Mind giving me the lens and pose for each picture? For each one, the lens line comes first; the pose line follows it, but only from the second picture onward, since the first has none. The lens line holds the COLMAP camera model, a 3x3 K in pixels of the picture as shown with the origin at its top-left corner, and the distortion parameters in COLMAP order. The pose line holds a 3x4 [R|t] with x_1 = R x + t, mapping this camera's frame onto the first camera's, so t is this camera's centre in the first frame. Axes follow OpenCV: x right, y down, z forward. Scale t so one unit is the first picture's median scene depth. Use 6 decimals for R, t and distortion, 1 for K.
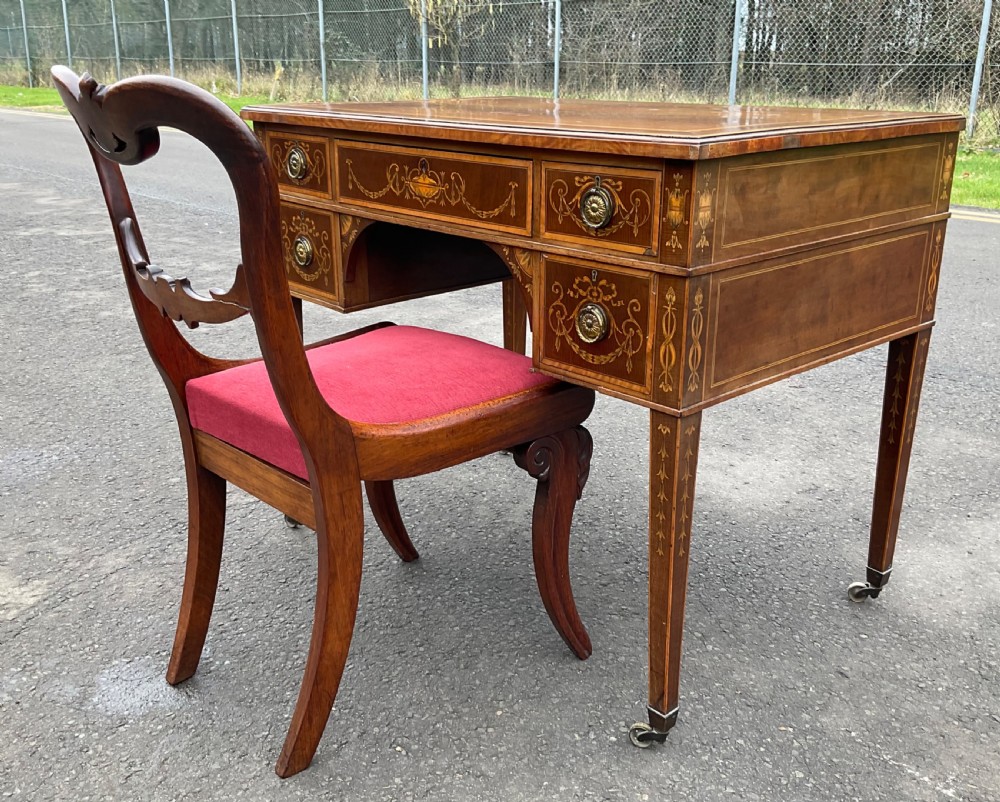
lens RADIAL K [[993.8, 0, 511.6], [0, 993.8, 405.0], [0, 0, 1]] dist [0.138177, -0.309485]
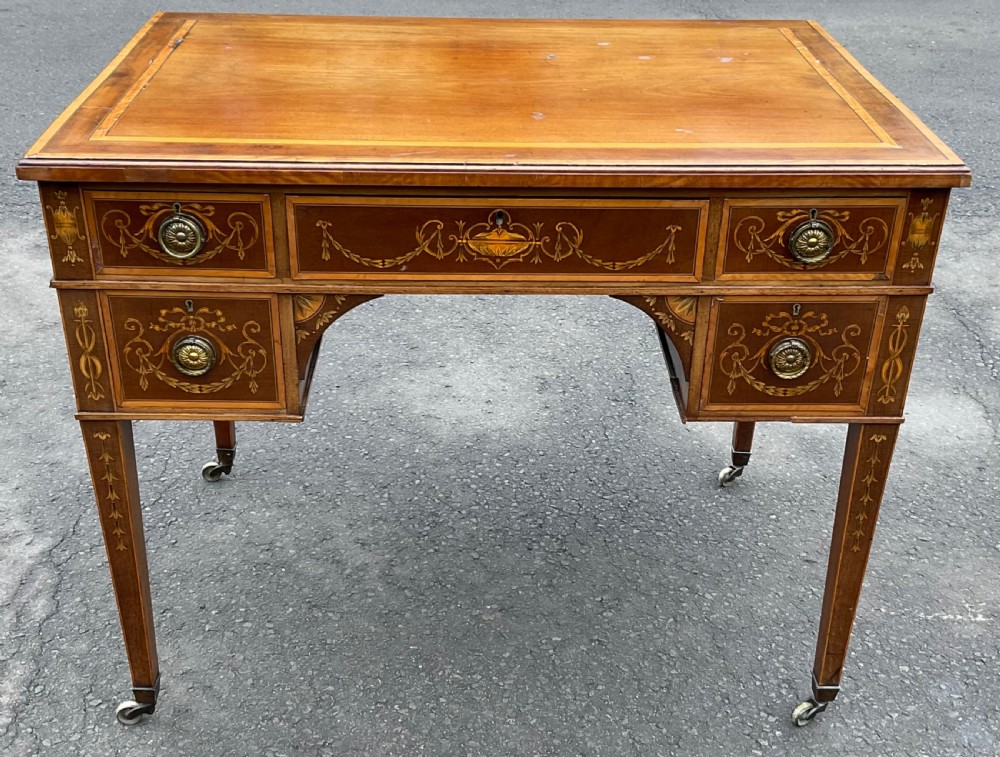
lens RADIAL K [[1202.1, 0, 493.0], [0, 1202.1, 376.0], [0, 0, 1]] dist [0.143813, -0.351082]
pose [[0.667139, -0.357781, 0.653389, -0.721348], [0.229693, 0.933173, 0.276458, -0.378464], [-0.708637, -0.034357, 0.704736, 0.361533]]
